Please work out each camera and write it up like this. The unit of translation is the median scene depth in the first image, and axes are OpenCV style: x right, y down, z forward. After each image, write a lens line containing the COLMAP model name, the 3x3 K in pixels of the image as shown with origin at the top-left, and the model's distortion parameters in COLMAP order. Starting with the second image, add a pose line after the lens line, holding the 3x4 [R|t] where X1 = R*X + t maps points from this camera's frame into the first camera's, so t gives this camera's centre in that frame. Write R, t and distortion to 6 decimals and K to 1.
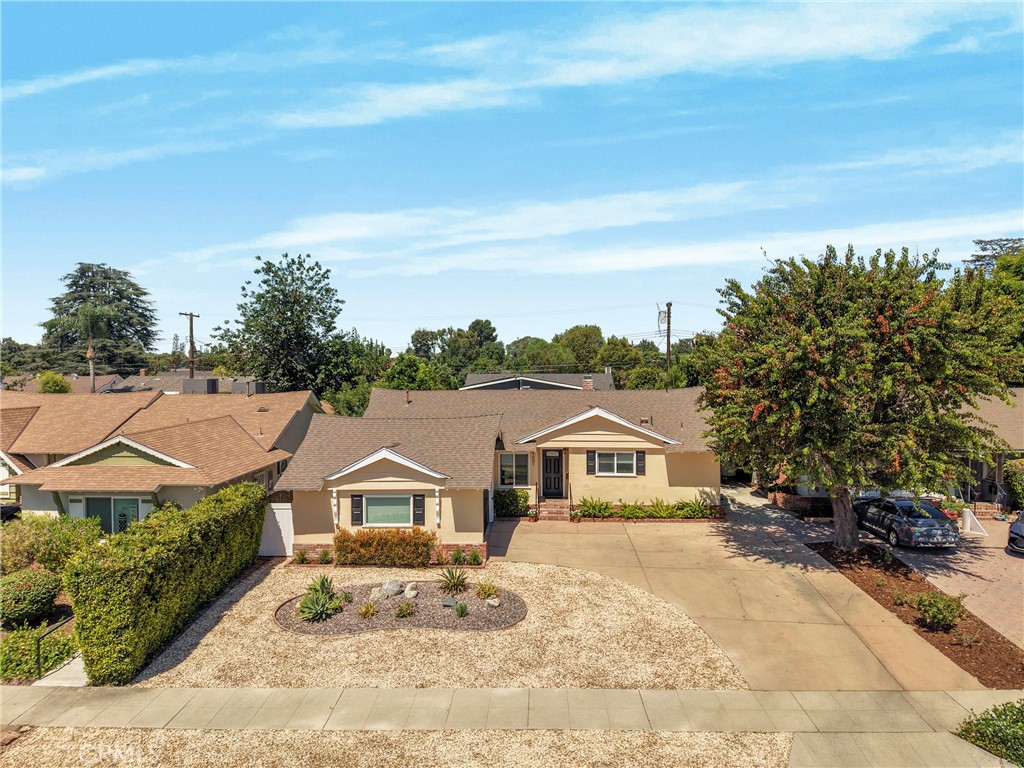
lens RADIAL K [[679.3, 0, 512.0], [0, 679.3, 384.0], [0, 0, 1]] dist [0.066095, -0.078890]
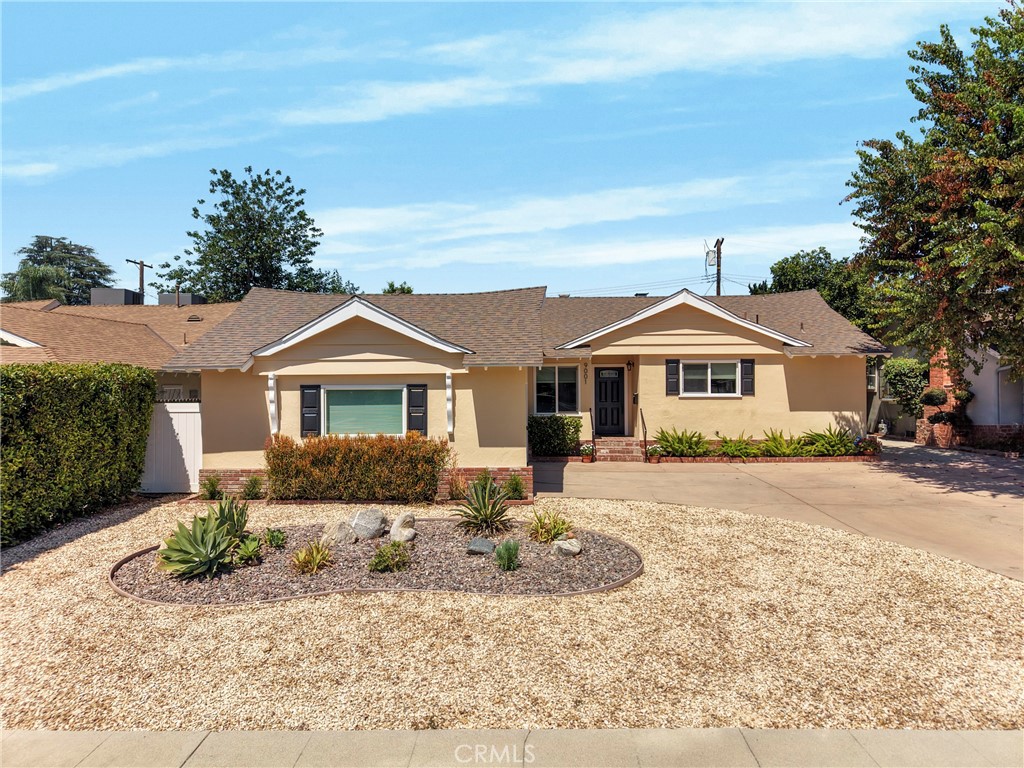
lens RADIAL K [[679.3, 0, 512.0], [0, 679.3, 384.0], [0, 0, 1]] dist [0.066095, -0.078890]
pose [[0.999972, -0.001078, 0.007405, -0.059091], [0.001301, 0.999543, -0.030205, 0.178072], [-0.007369, 0.030214, 0.999516, 0.413037]]
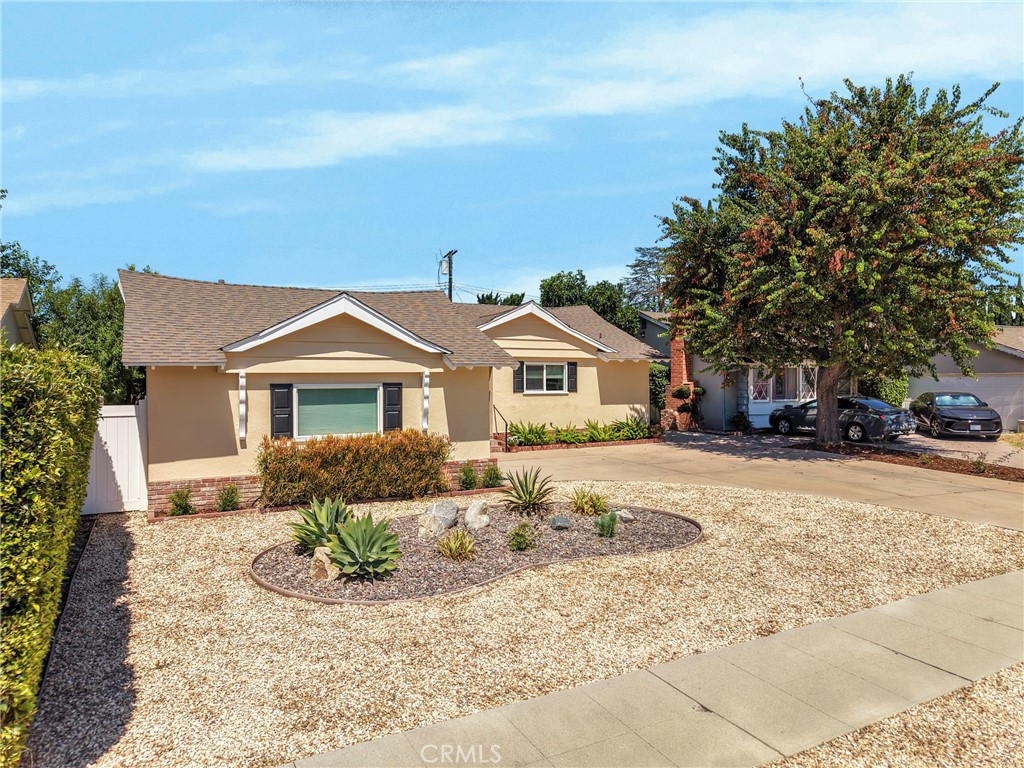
lens RADIAL K [[679.3, 0, 512.0], [0, 679.3, 384.0], [0, 0, 1]] dist [0.066095, -0.078890]
pose [[0.865326, -0.003311, 0.501198, -0.340245], [0.018393, 0.999514, -0.025153, 0.178420], [-0.500872, 0.030984, 0.864967, 0.431776]]
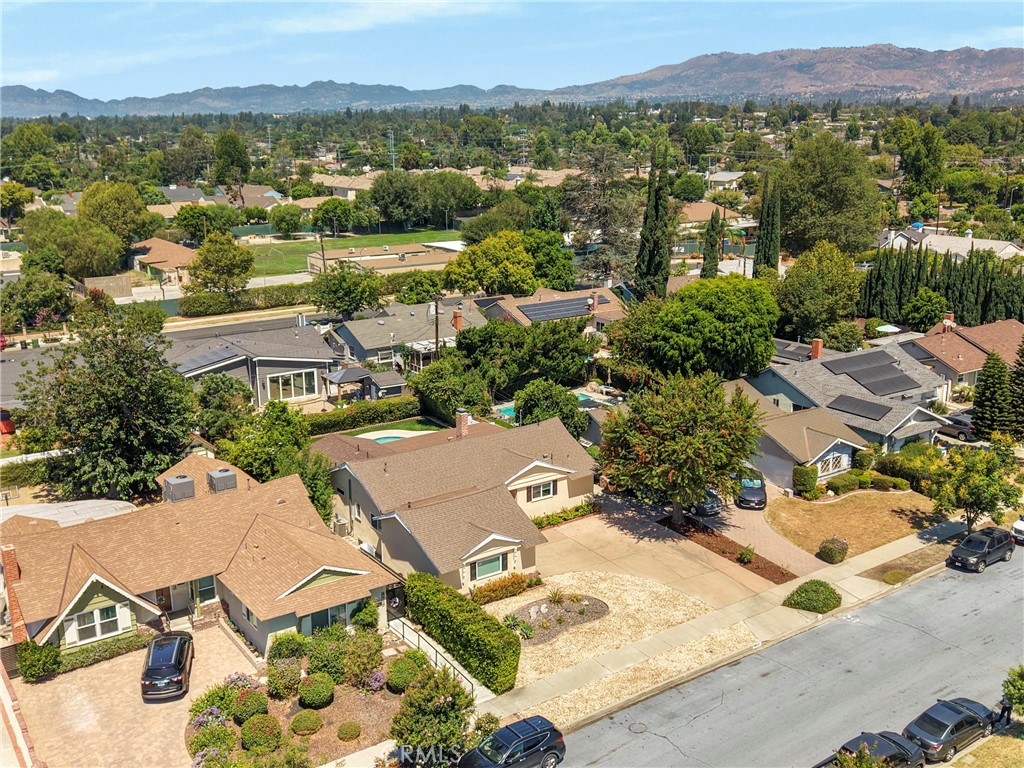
lens RADIAL K [[982.0, 0, 512.0], [0, 982.0, 384.0], [0, 0, 1]] dist [0.099856, -0.002416]
pose [[0.797631, -0.152728, 0.583489, -1.453625], [0.022352, 0.974229, 0.224449, -0.775421], [-0.602732, -0.165985, 0.780489, -0.818115]]
